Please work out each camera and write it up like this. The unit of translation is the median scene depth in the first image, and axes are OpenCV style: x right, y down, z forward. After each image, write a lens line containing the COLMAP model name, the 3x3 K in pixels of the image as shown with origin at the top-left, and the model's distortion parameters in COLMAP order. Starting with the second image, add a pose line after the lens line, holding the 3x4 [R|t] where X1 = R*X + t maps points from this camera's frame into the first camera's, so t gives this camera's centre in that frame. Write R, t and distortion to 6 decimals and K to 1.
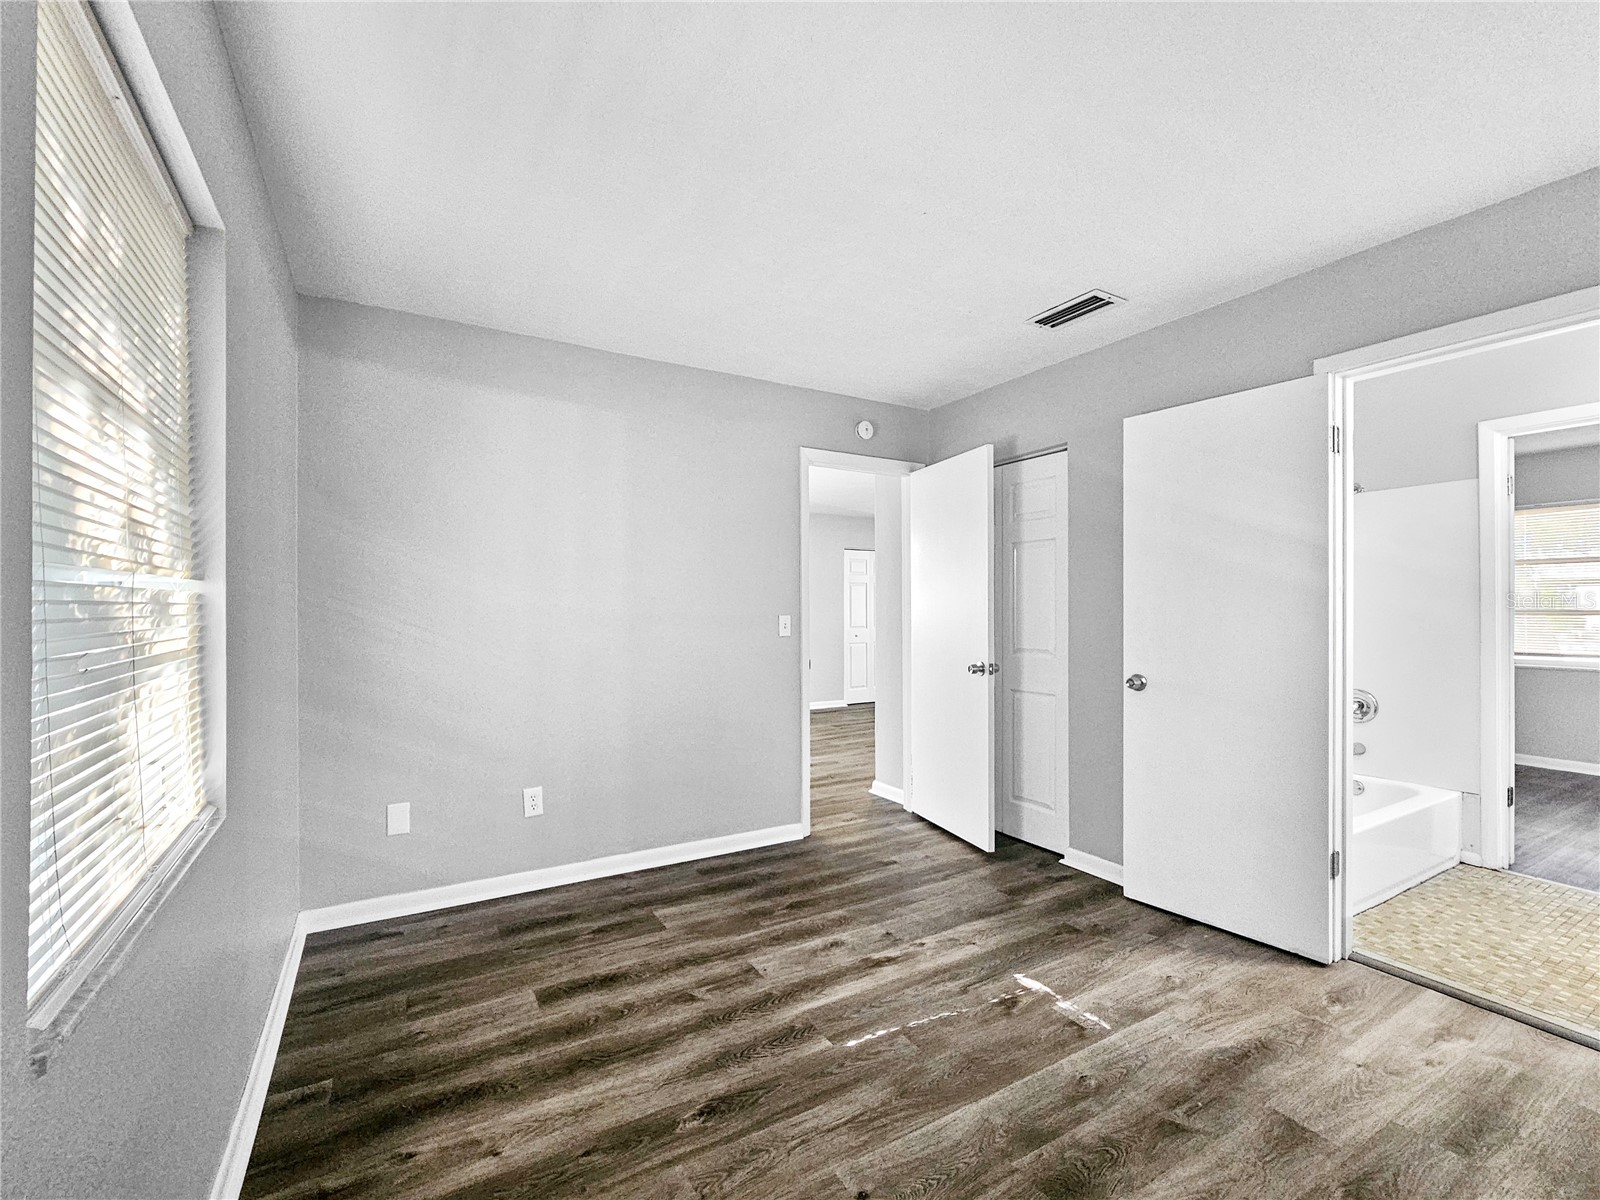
lens RADIAL K [[688.1, 0, 800.5], [0, 688.1, 605.3], [0, 0, 1]] dist [0.002070, 0.000649]
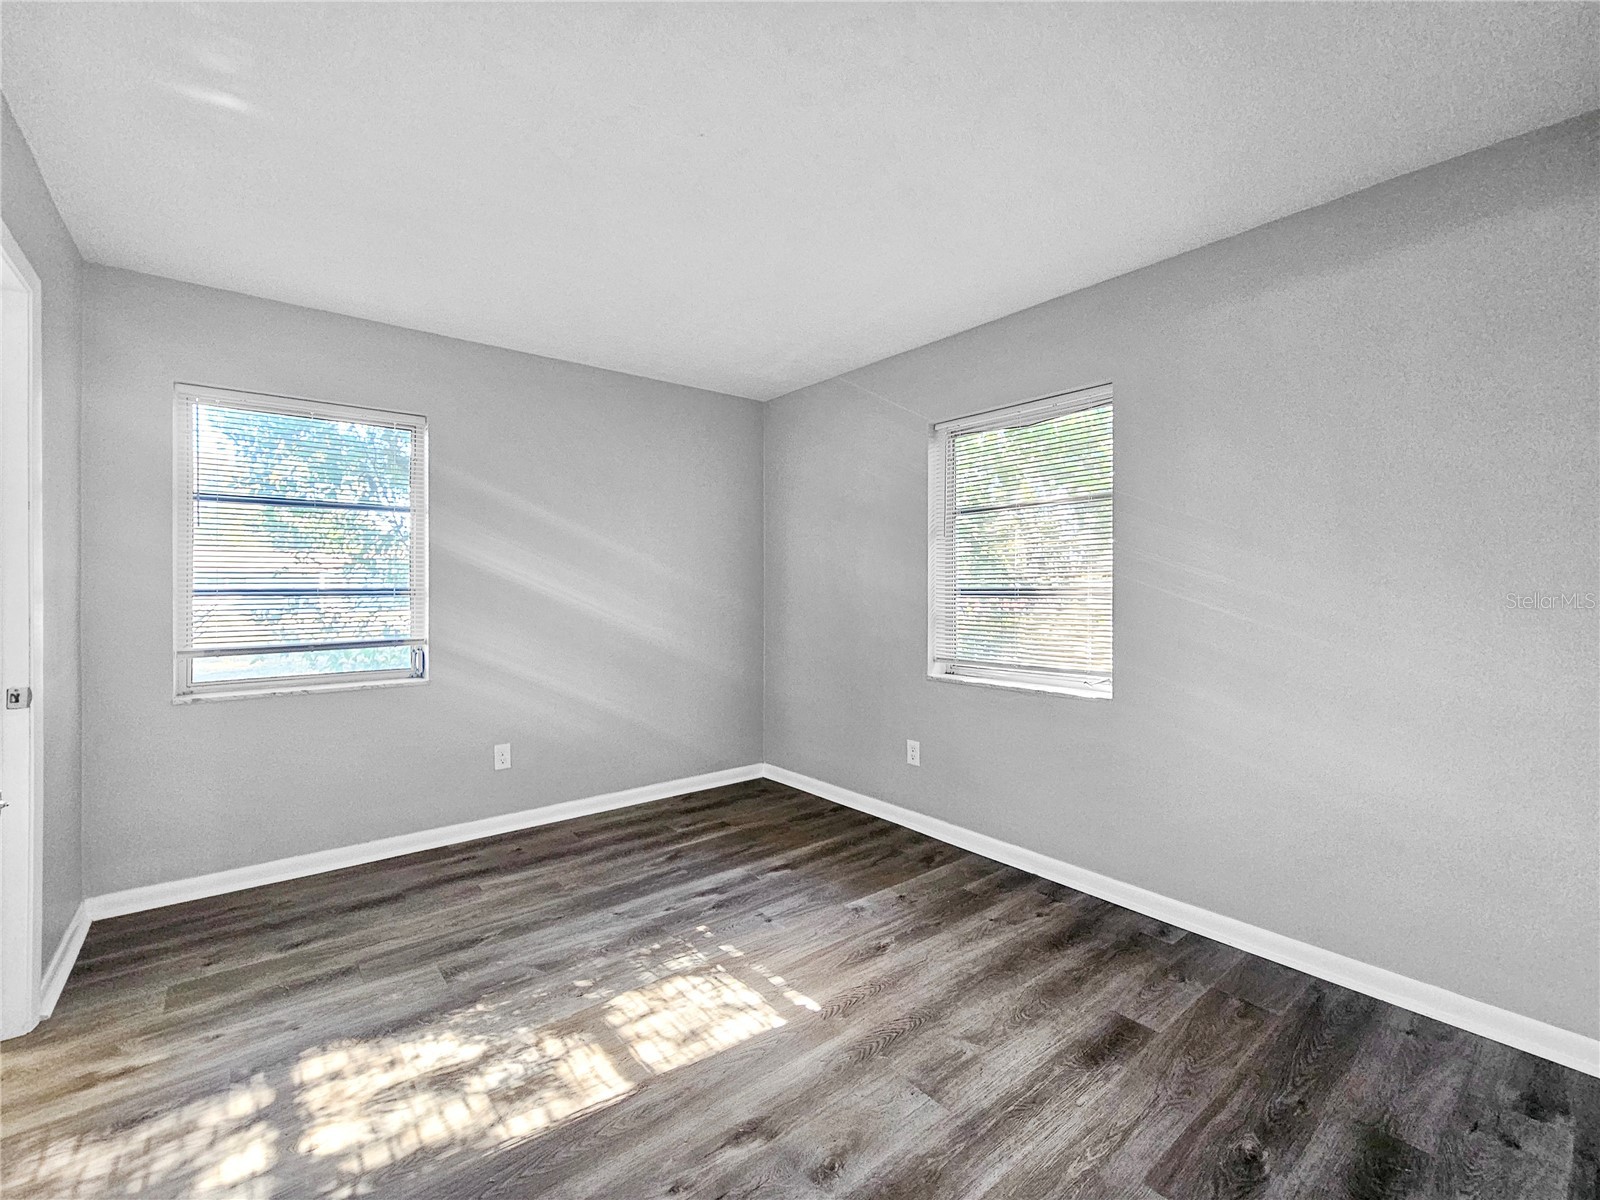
lens RADIAL K [[688.1, 0, 796.4], [0, 688.1, 594.0], [0, 0, 1]] dist [0.002070, 0.000649]
pose [[-0.988580, 0.005067, -0.150610, 0.192973], [0.005185, 0.999986, -0.000395, 0.014524], [0.150606, -0.001171, -0.988593, 1.895094]]
